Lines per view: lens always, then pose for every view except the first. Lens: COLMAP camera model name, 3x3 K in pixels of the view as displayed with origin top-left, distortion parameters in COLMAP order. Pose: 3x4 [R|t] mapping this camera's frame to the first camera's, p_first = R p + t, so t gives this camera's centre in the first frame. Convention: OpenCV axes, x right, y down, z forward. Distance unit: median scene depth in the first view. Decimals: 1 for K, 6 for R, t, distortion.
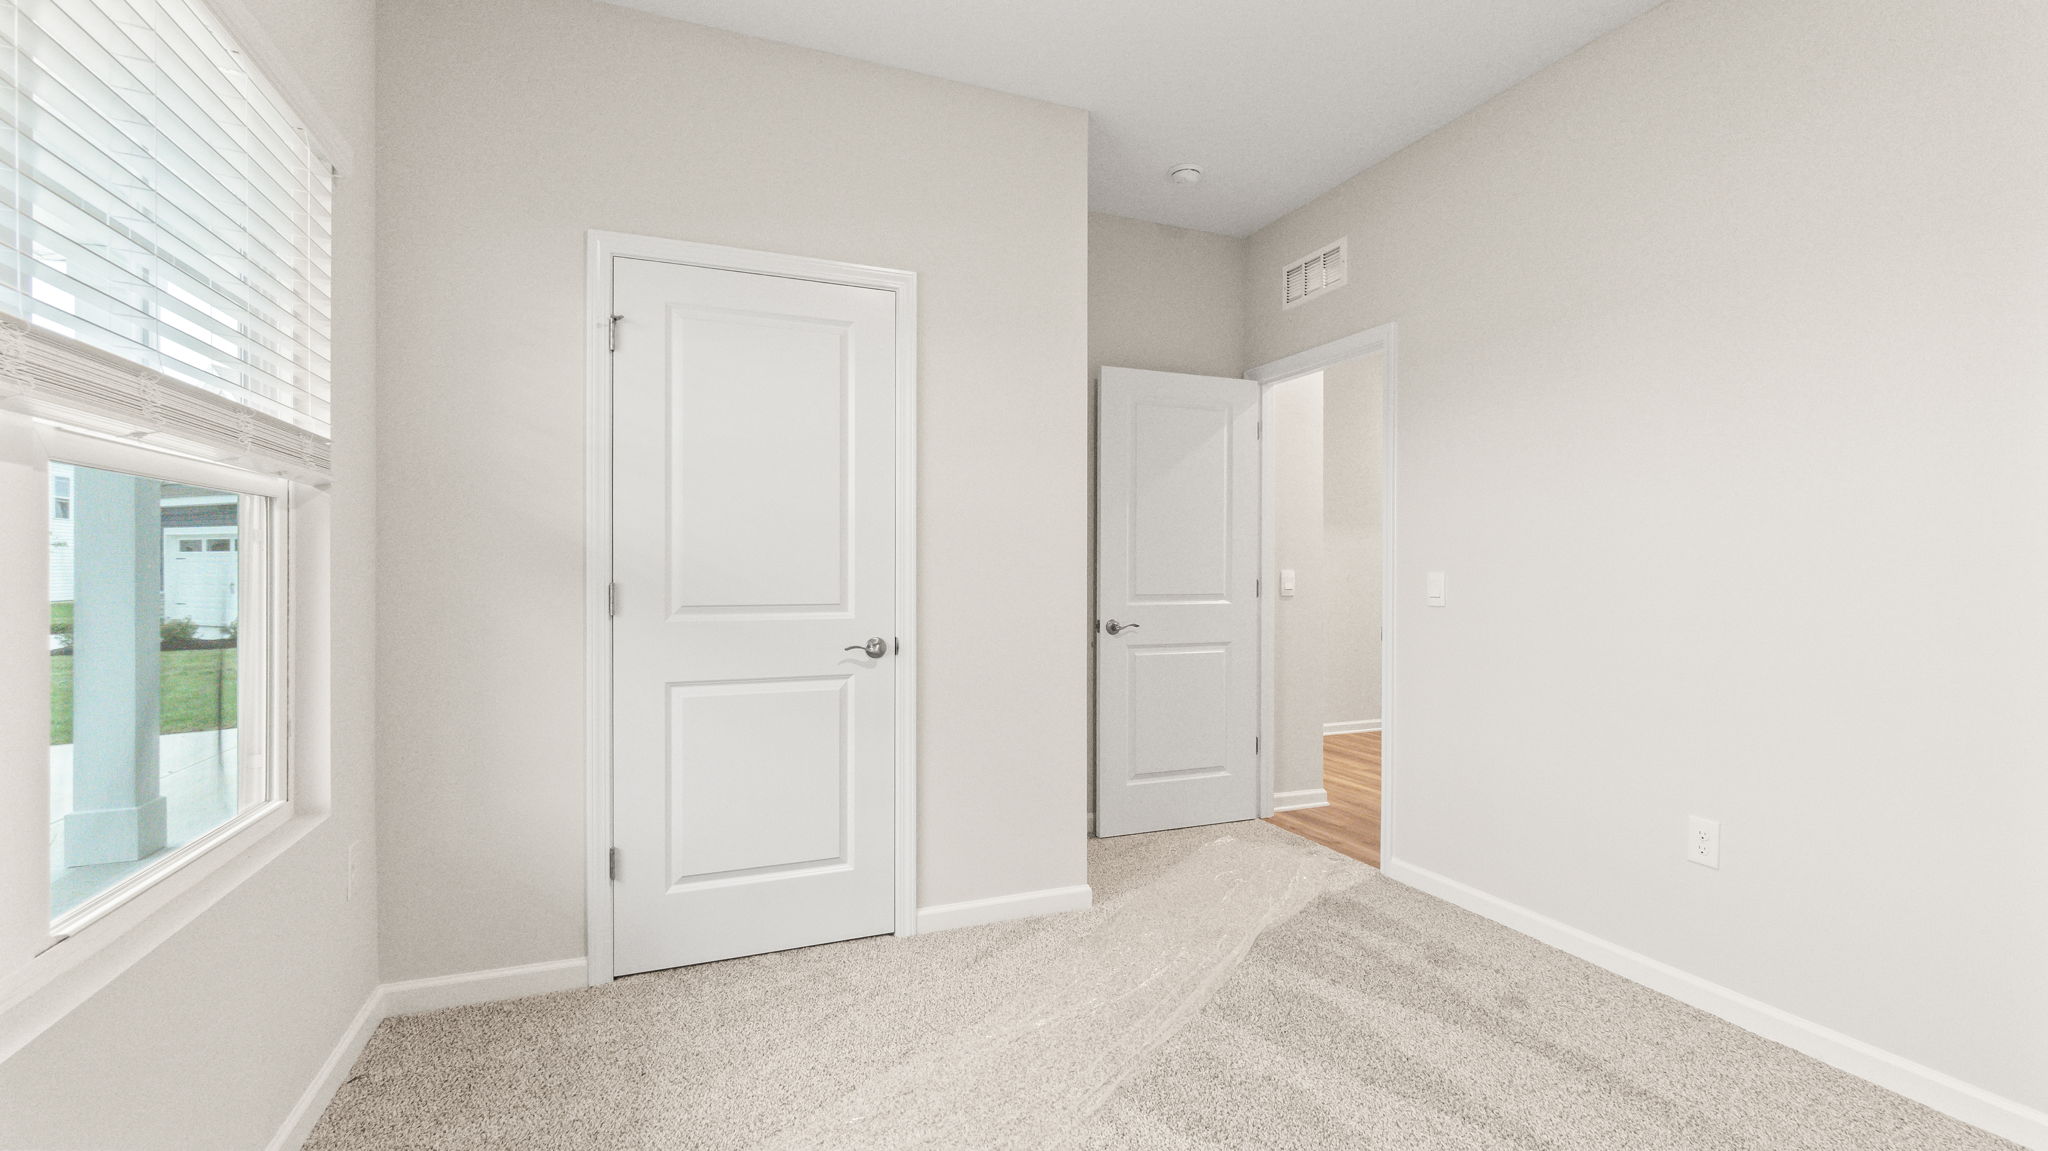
lens RADIAL K [[885.1, 0, 1027.9], [0, 885.1, 569.3], [0, 0, 1]] dist [-0.016137, -0.000087]
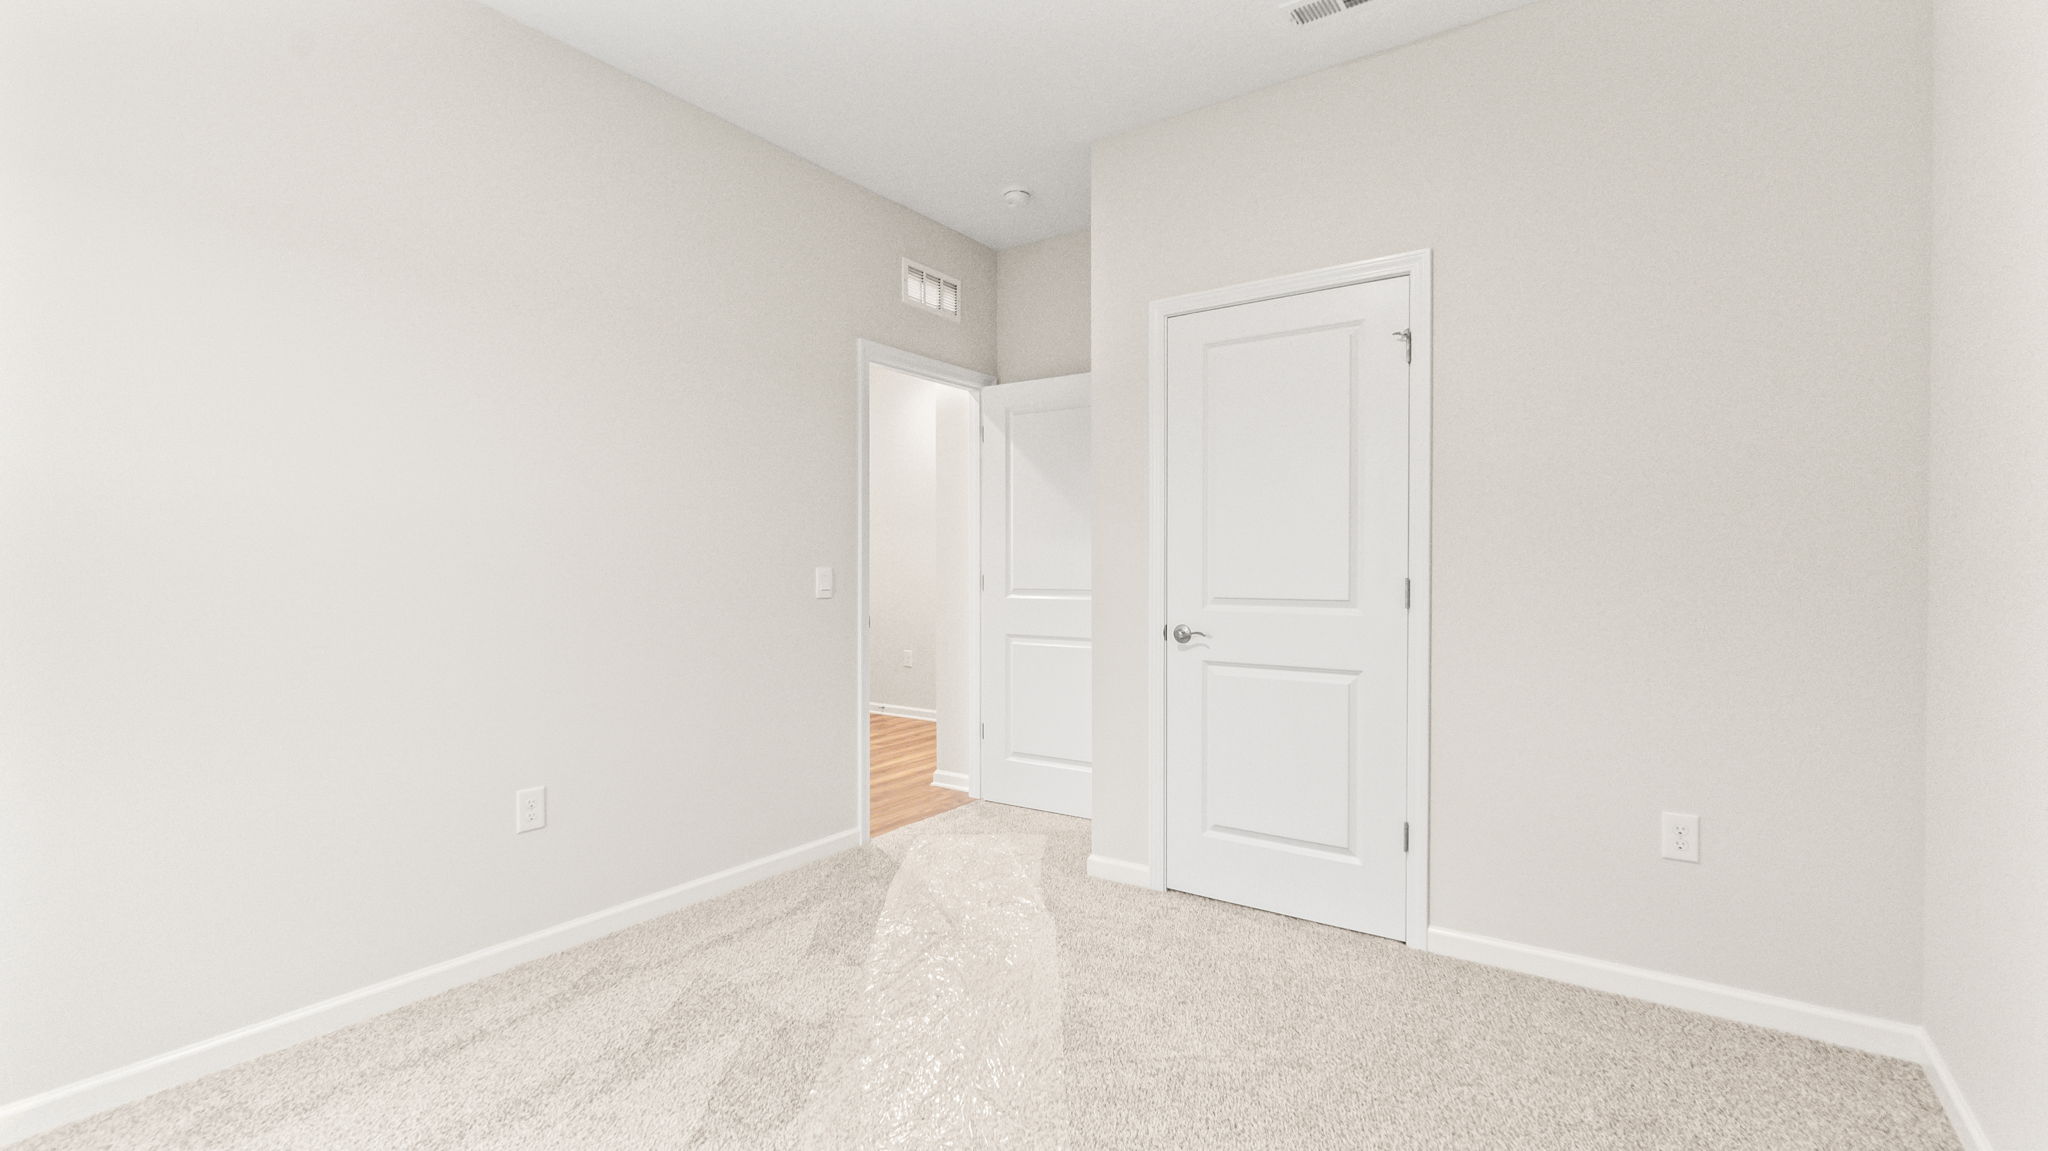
lens RADIAL K [[885.1, 0, 1027.9], [0, 885.1, 569.3], [0, 0, 1]] dist [-0.016137, -0.000087]
pose [[0.530995, -0.000957, -0.847375, 0.451873], [0.002841, 0.999996, 0.000651, 0.002914], [0.847370, -0.002753, 0.530995, 0.146239]]
